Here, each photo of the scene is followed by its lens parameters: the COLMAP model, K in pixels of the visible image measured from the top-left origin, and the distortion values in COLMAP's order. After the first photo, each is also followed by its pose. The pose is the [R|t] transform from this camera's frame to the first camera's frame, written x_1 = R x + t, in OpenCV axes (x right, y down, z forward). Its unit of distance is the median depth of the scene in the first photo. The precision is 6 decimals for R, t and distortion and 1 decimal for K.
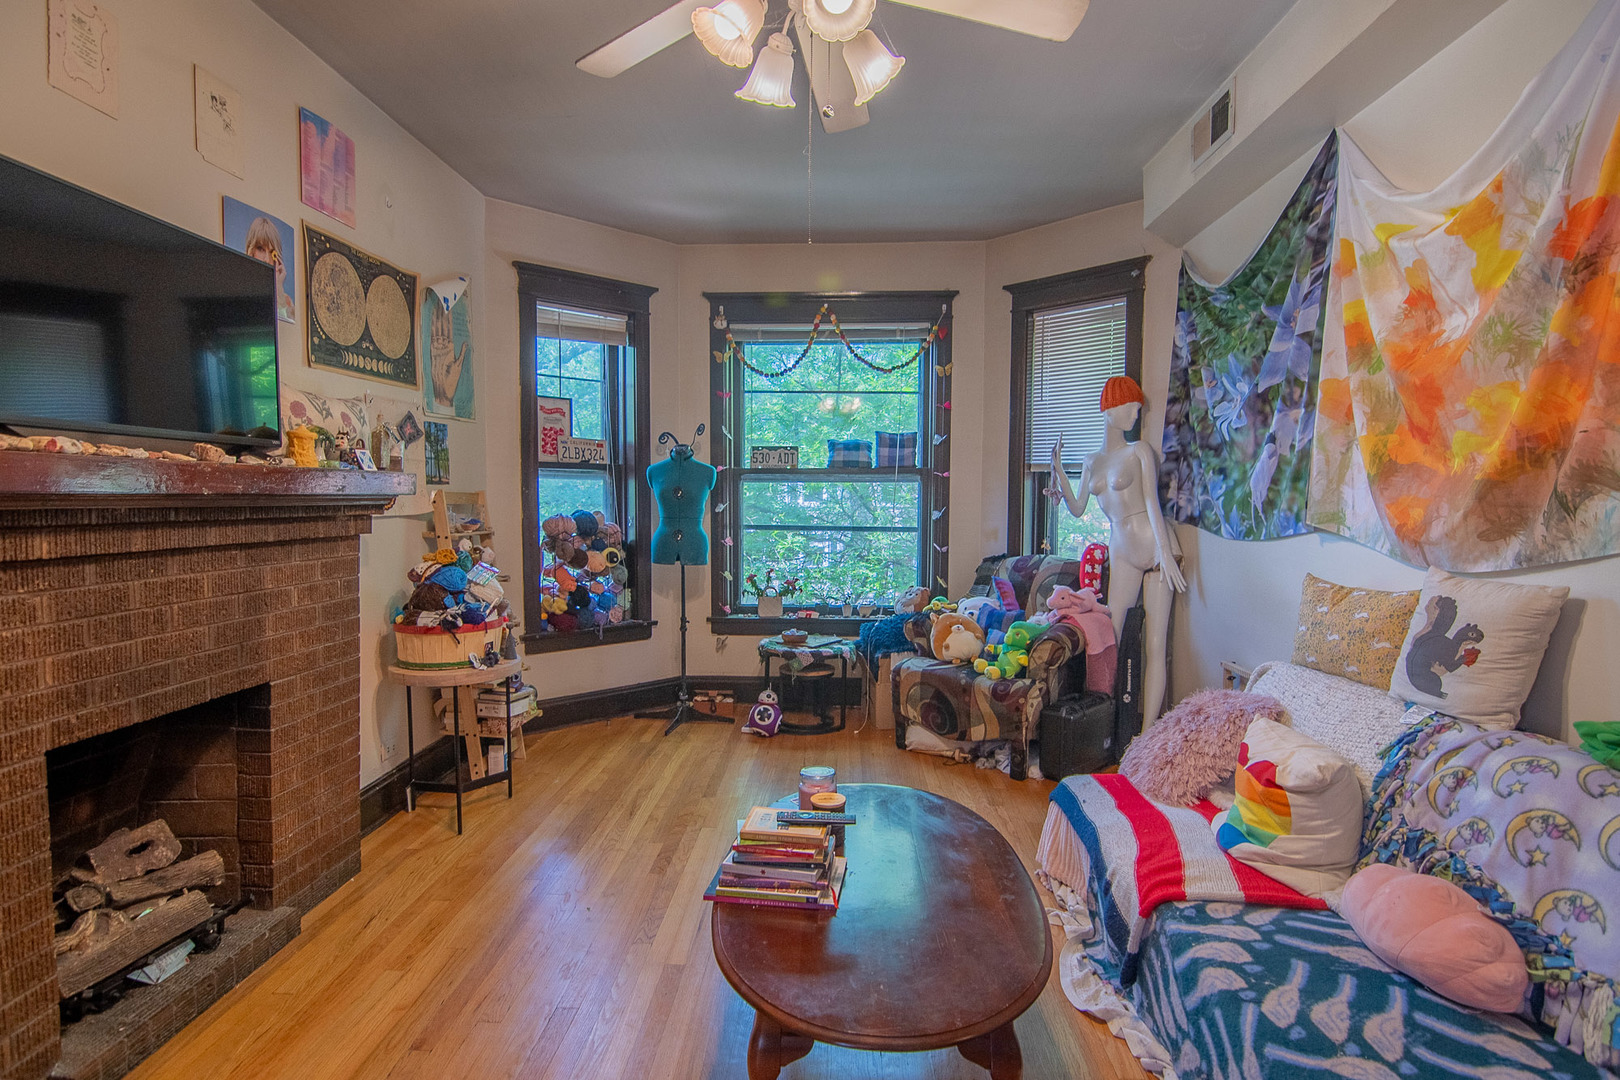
lens RADIAL K [[764.8, 0, 810.0], [0, 764.8, 540.0], [0, 0, 1]] dist [0.000286, -0.000025]
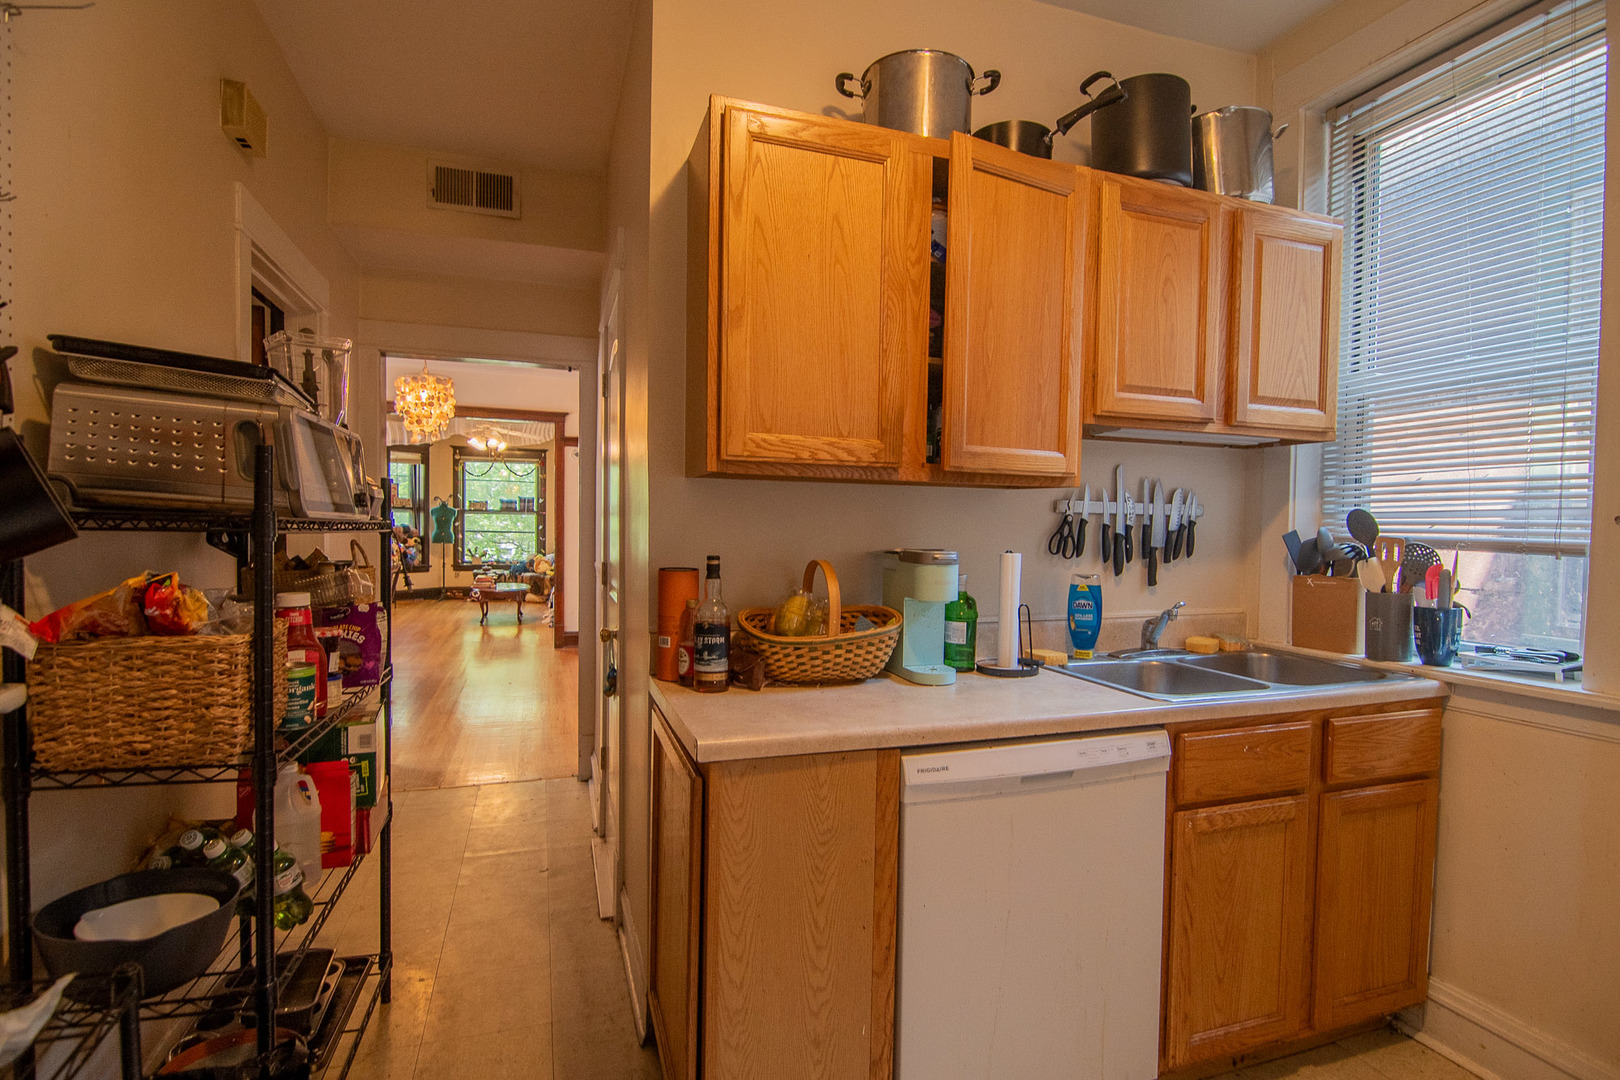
lens RADIAL K [[764.8, 0, 810.0], [0, 764.8, 540.0], [0, 0, 1]] dist [0.000286, -0.000025]
pose [[0.927426, 0.001194, 0.374004, 0.030293], [0.011218, 0.999456, -0.031007, 0.114831], [-0.373838, 0.032952, 0.926909, -2.015656]]
